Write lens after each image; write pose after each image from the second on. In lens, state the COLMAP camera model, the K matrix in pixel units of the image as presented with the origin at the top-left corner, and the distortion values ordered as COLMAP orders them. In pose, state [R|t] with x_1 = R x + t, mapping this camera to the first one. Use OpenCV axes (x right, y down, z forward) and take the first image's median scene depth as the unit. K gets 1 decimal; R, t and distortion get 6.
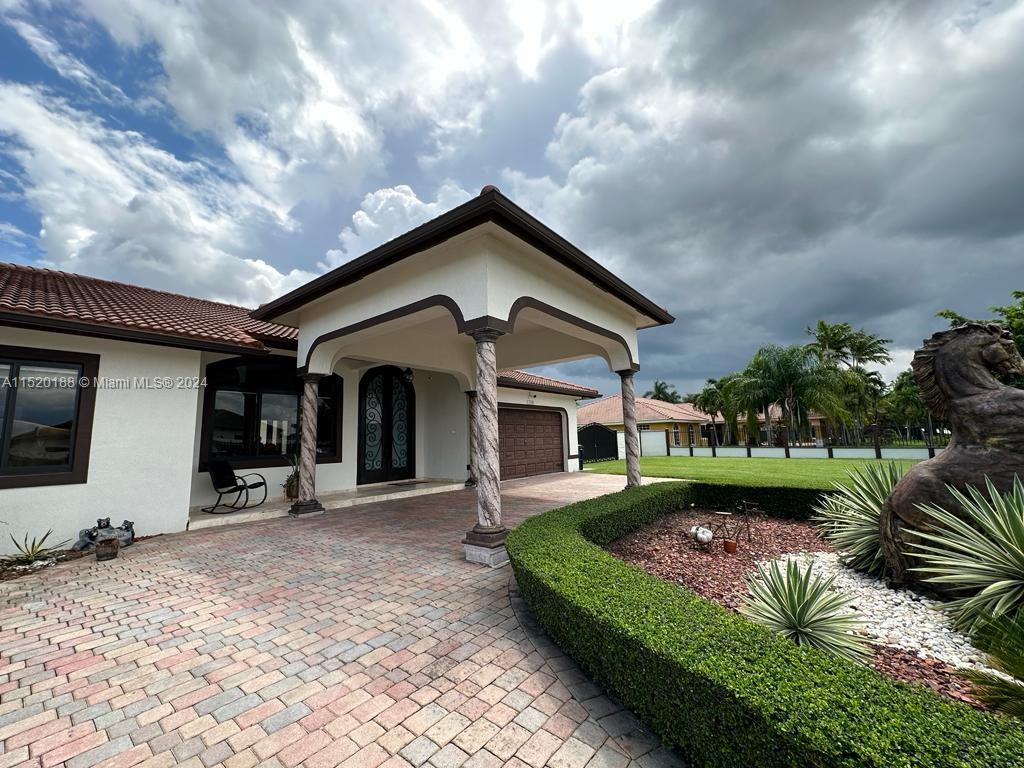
lens RADIAL K [[412.6, 0, 514.5], [0, 412.6, 386.0], [0, 0, 1]] dist [0.002689, -0.000918]
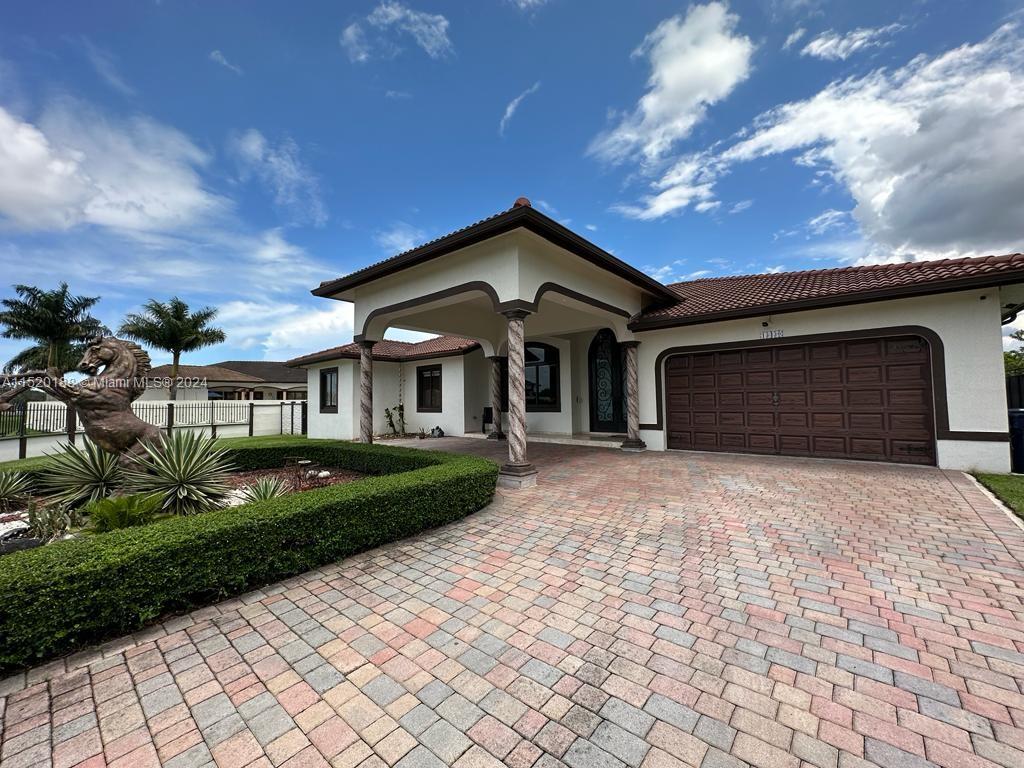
lens RADIAL K [[412.6, 0, 526.0], [0, 412.6, 389.9], [0, 0, 1]] dist [0.002689, -0.000918]
pose [[-0.015311, 0.003131, -0.999878, 0.573903], [0.147371, 0.989081, 0.000841, 0.058892], [0.988963, -0.147340, -0.015605, 0.571099]]
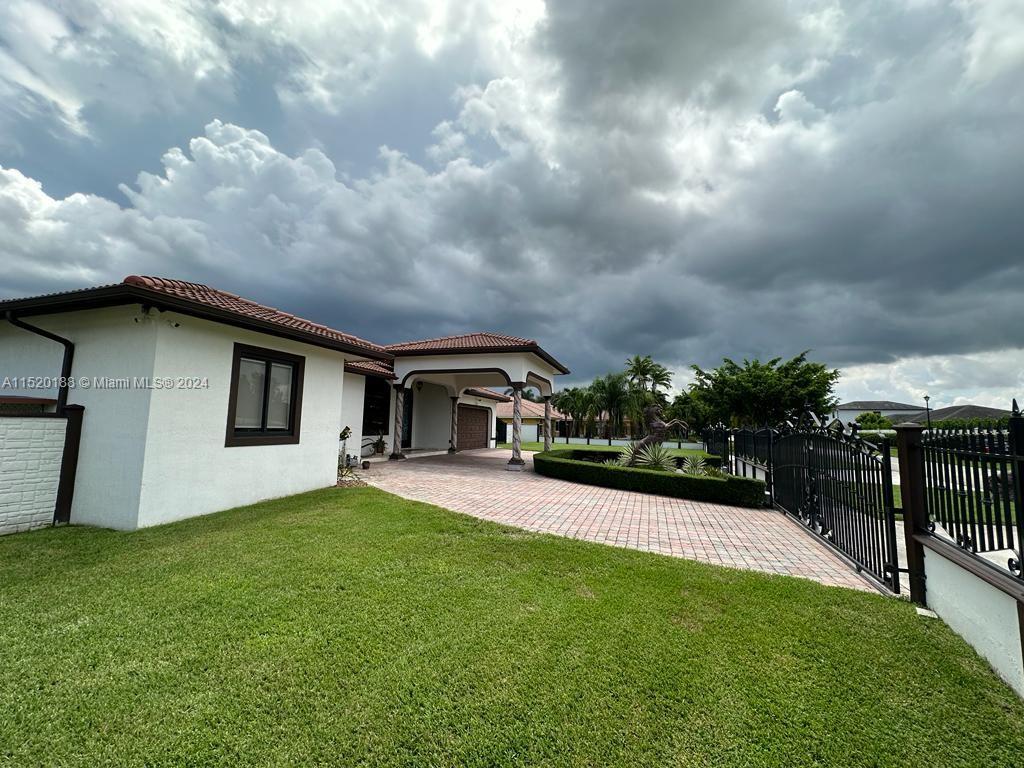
lens RADIAL K [[412.6, 0, 520.8], [0, 412.6, 383.4], [0, 0, 1]] dist [0.002689, -0.000918]
pose [[0.929044, 0.091006, 0.358603, -0.339392], [-0.099962, 0.994970, 0.006472, -0.058370], [-0.356210, -0.041860, 0.933468, -0.486881]]
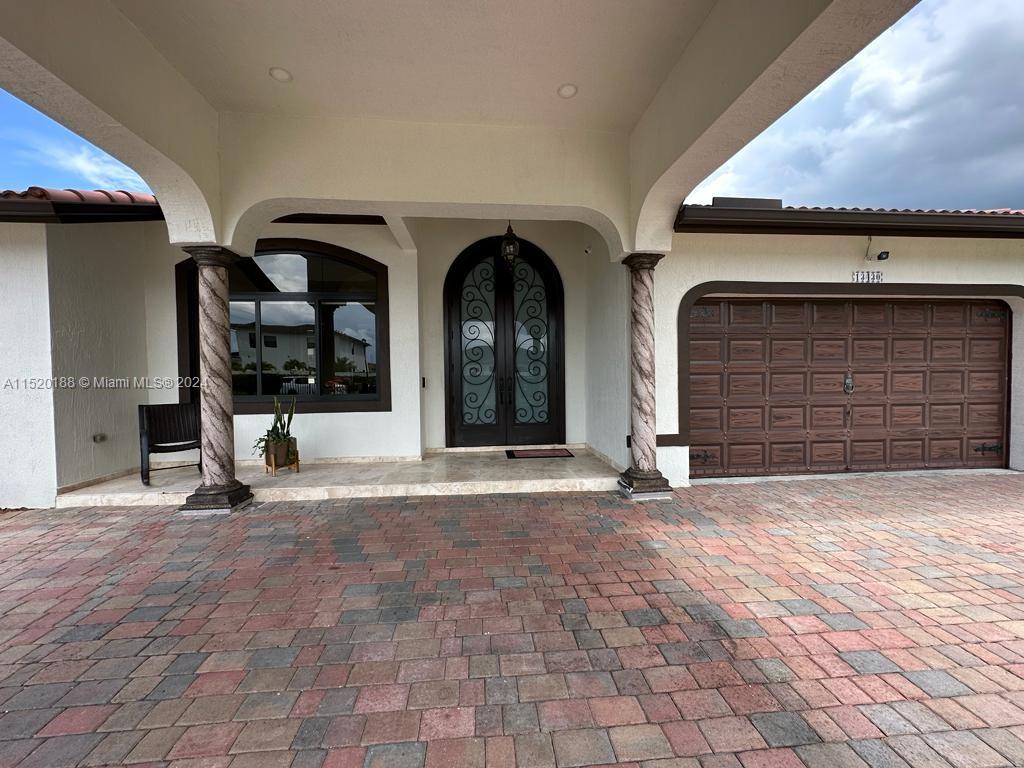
lens RADIAL K [[412.6, 0, 518.3], [0, 412.6, 386.3], [0, 0, 1]] dist [0.002689, -0.000918]
pose [[0.682610, 0.050508, -0.729036, 0.086501], [0.085479, 0.985242, 0.148293, 0.047928], [0.725767, -0.163543, 0.668219, 0.460576]]
